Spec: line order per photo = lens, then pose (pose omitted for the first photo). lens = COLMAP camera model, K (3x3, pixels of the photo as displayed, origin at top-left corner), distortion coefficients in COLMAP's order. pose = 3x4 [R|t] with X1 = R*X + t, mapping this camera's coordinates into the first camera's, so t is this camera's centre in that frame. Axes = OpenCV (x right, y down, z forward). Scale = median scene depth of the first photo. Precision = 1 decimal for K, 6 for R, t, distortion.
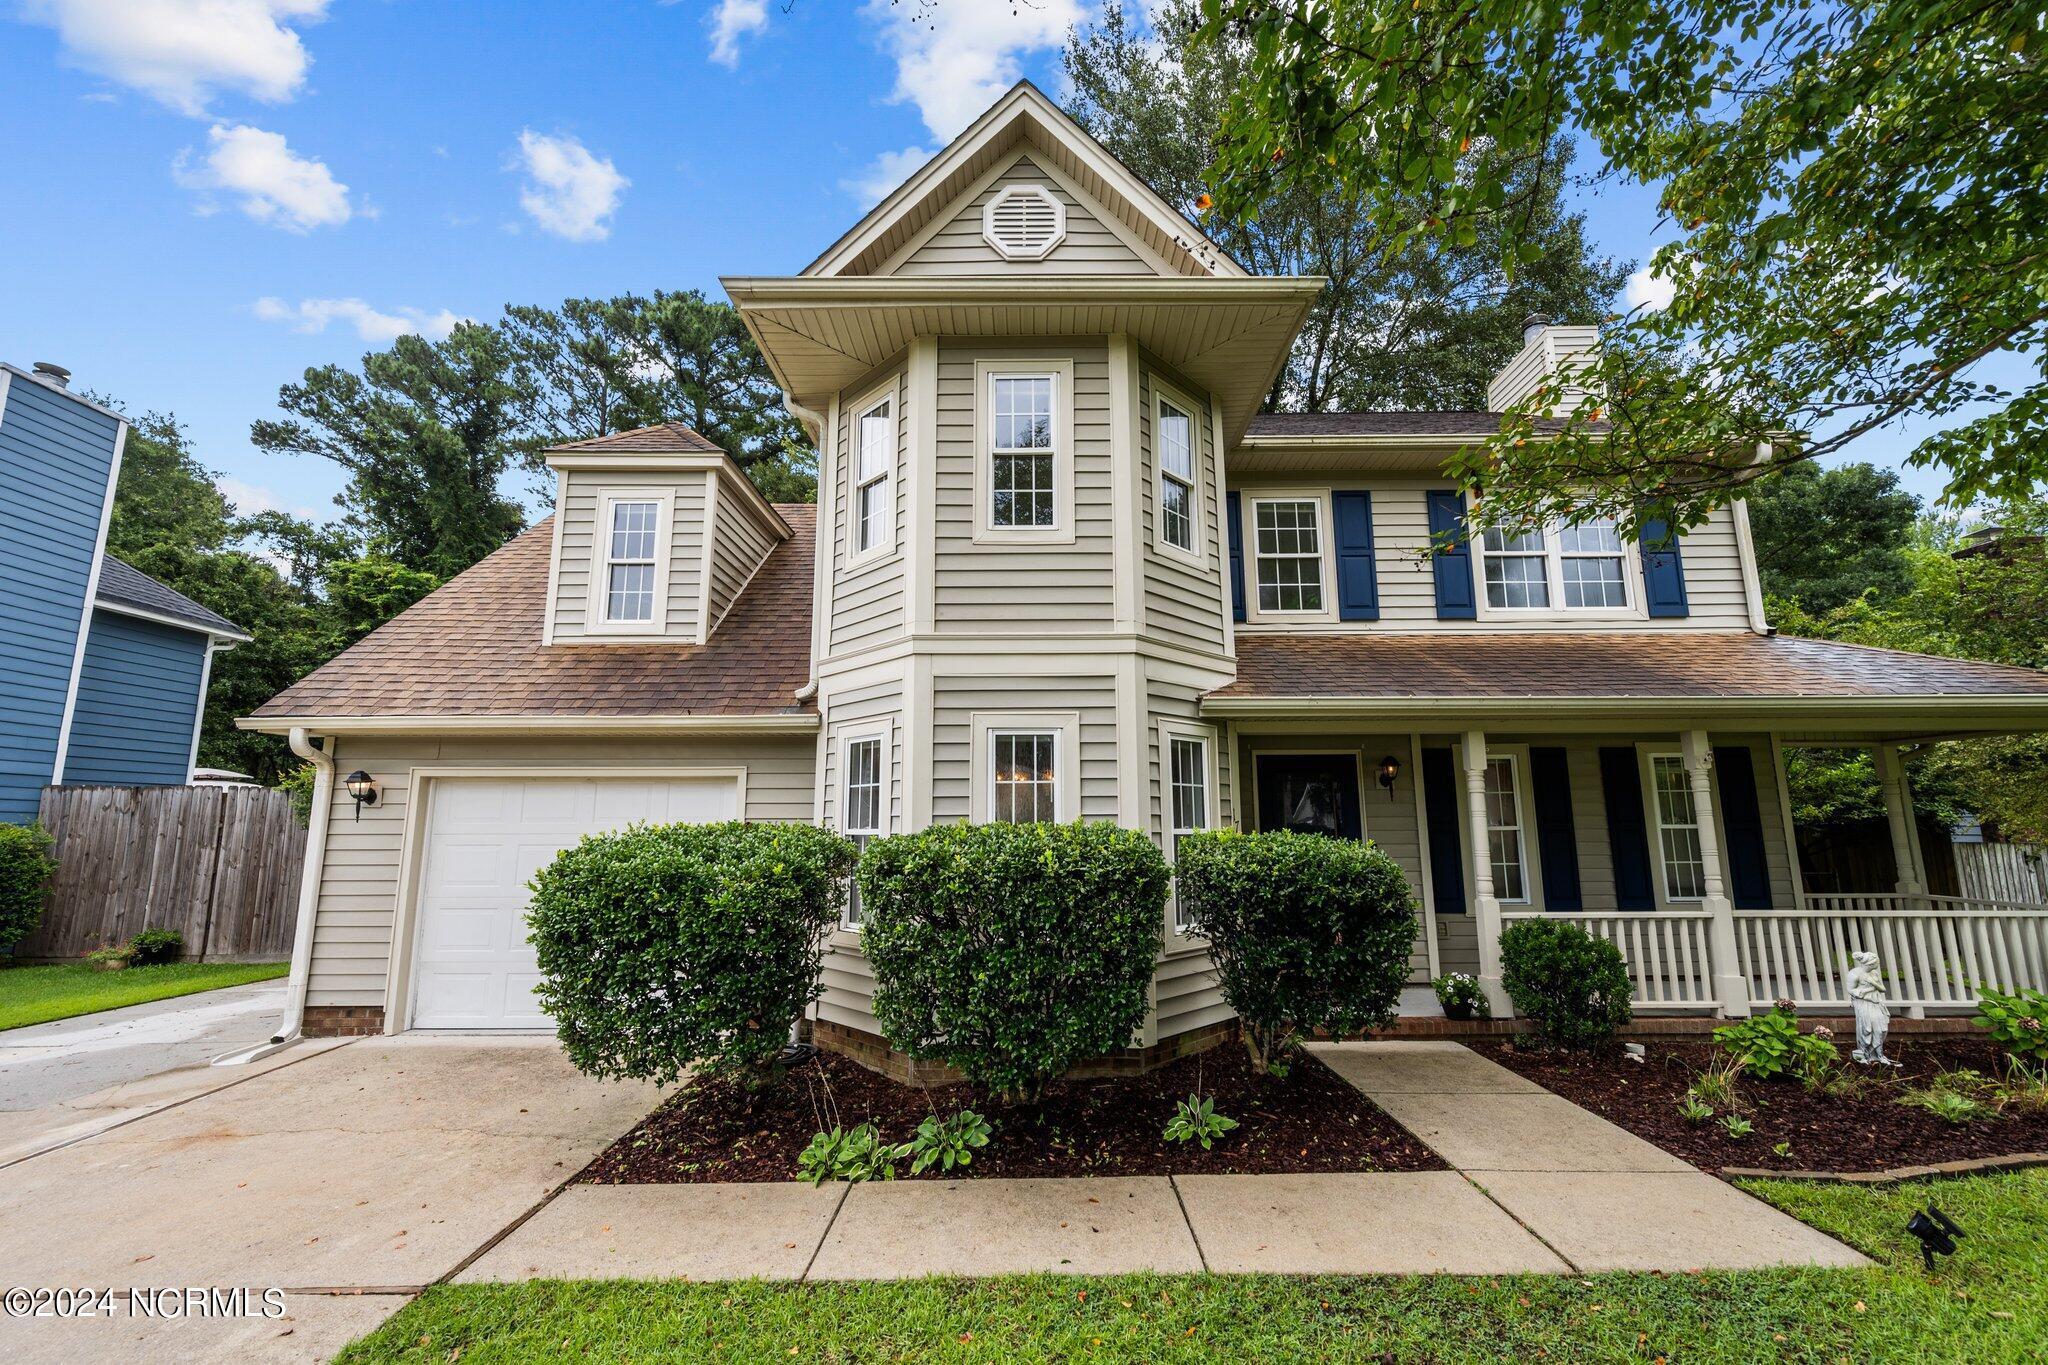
lens RADIAL K [[798.4, 0, 1059.1], [0, 798.4, 652.9], [0, 0, 1]] dist [0.000429, -0.000389]
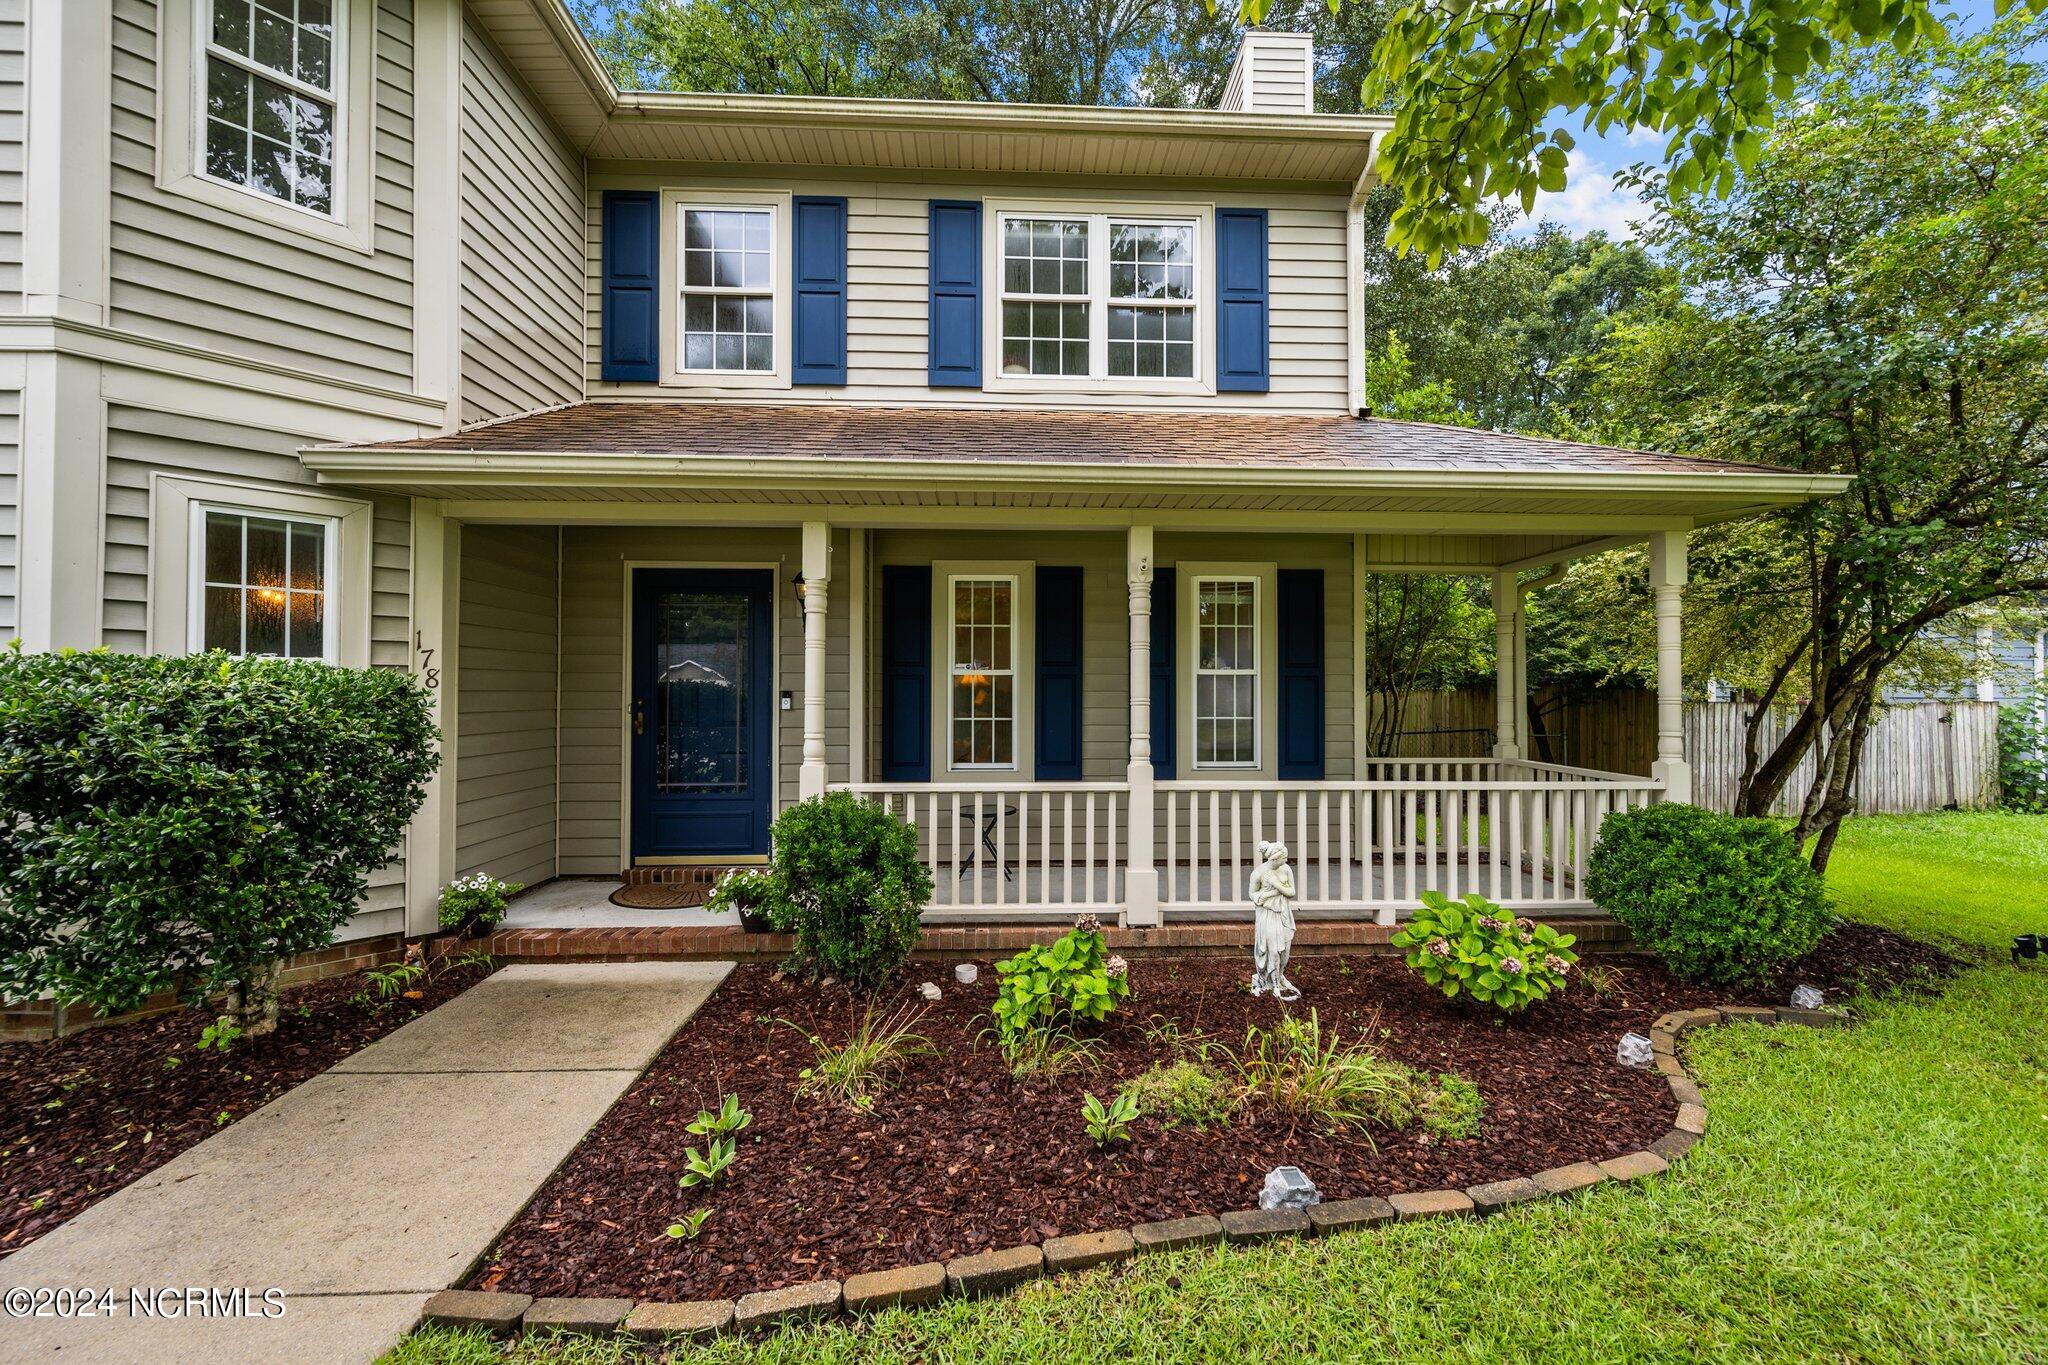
lens RADIAL K [[802.7, 0, 1037.8], [0, 802.7, 640.5], [0, 0, 1]] dist [0.001445, -0.000393]
pose [[0.998413, 0.010063, 0.055414, 0.688326], [-0.018216, 0.988721, 0.148655, 0.095376], [-0.053293, -0.149429, 0.987335, 0.320896]]
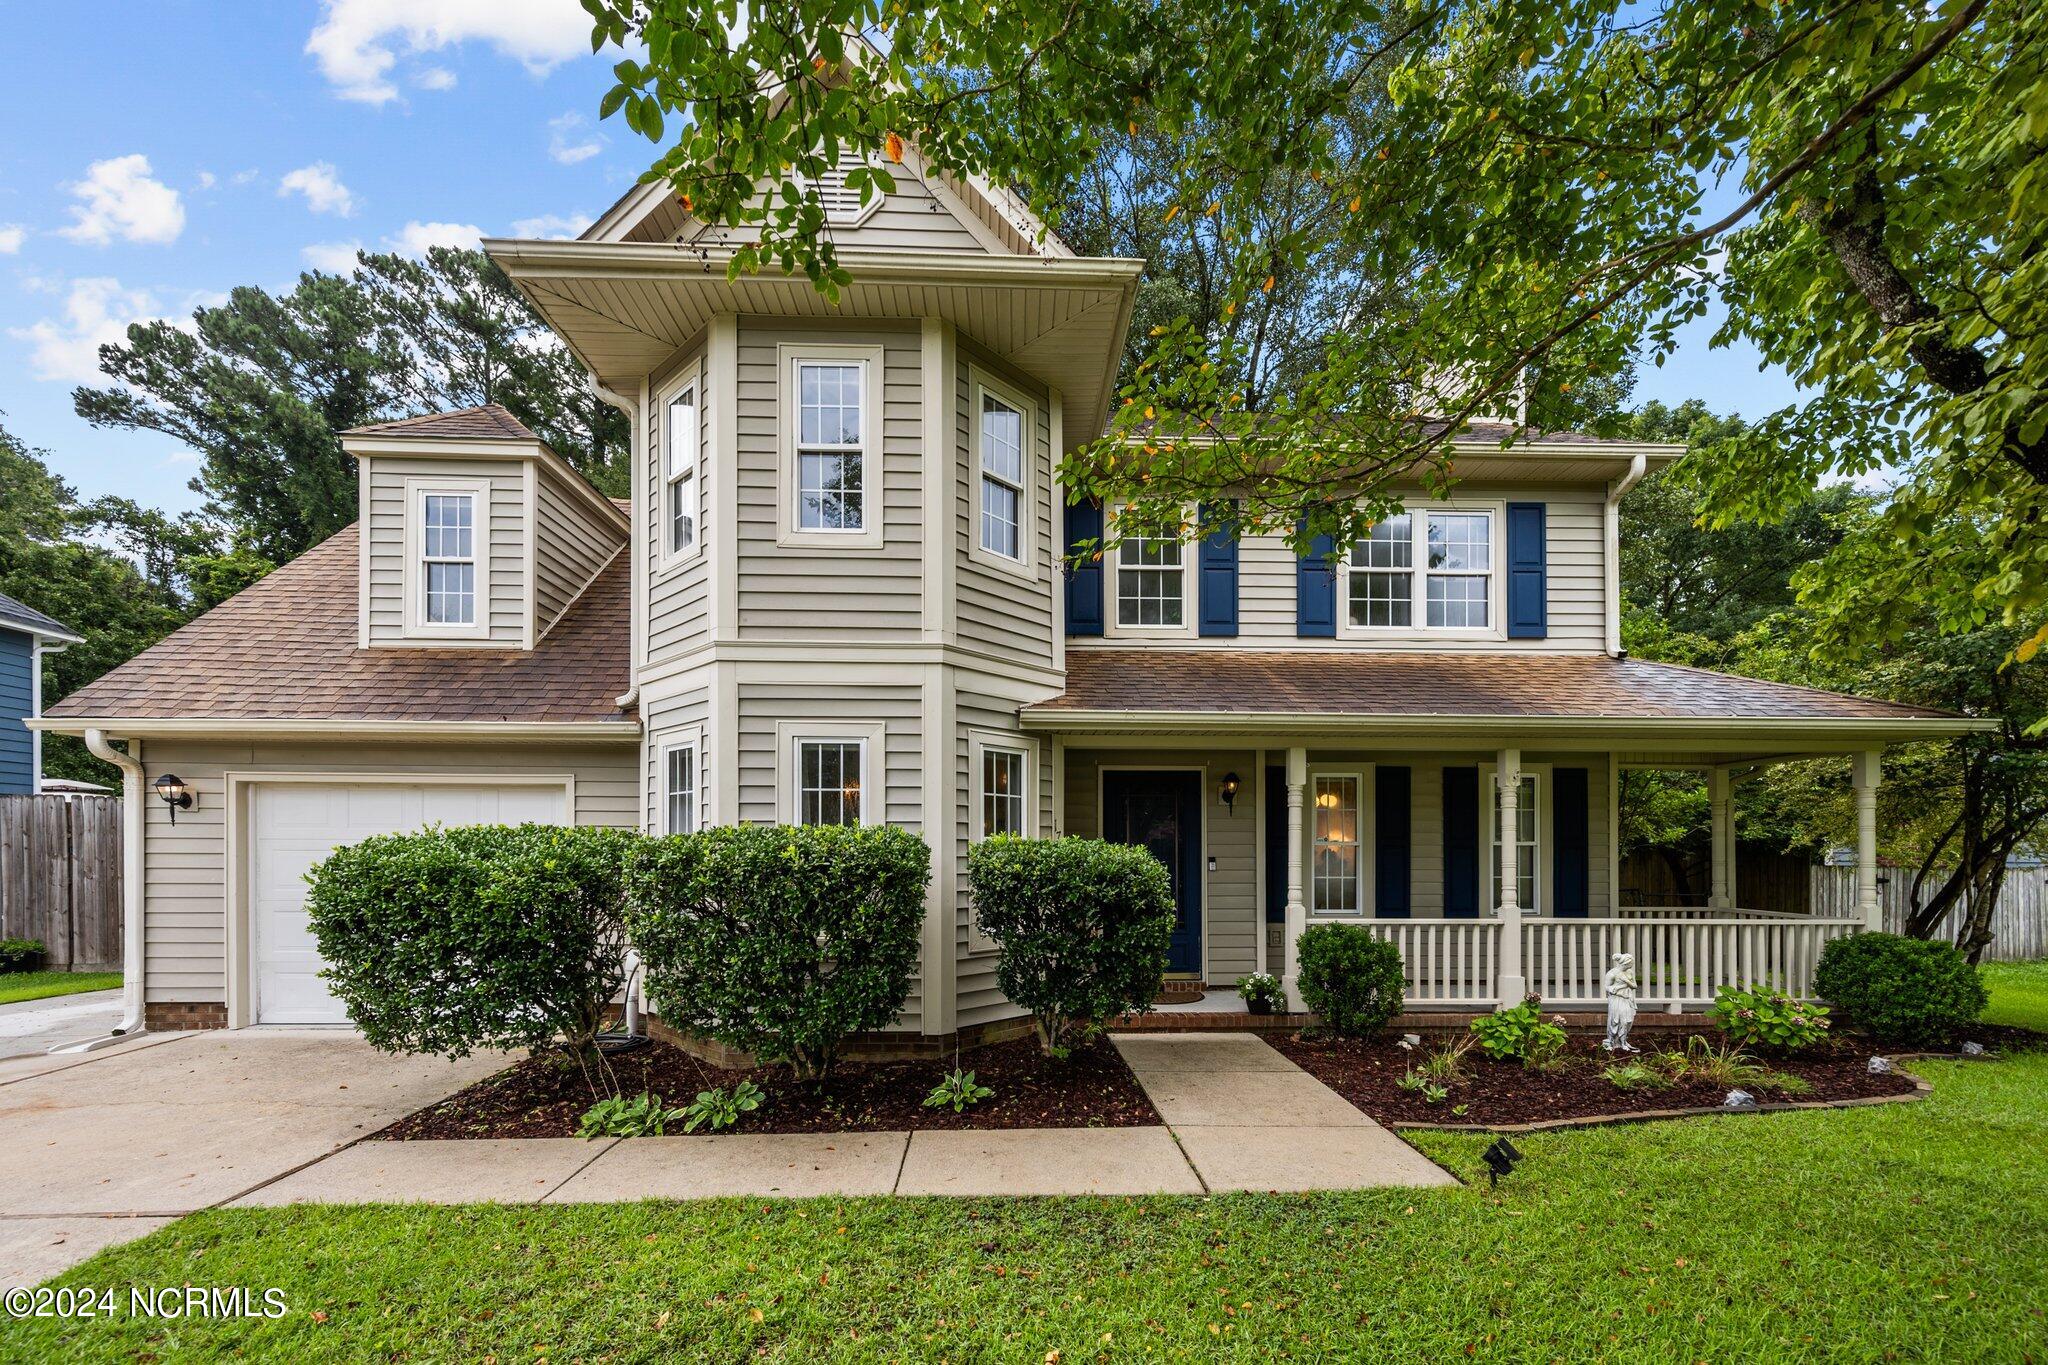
lens RADIAL K [[838.7, 0, 1048.3], [0, 838.7, 804.5], [0, 0, 1]] dist [0.001914, 0.000188]
pose [[0.999424, 0.009124, 0.032689, 0.173402], [-0.014067, 0.987919, 0.154334, 0.009762], [-0.030886, -0.154705, 0.987478, -0.060173]]
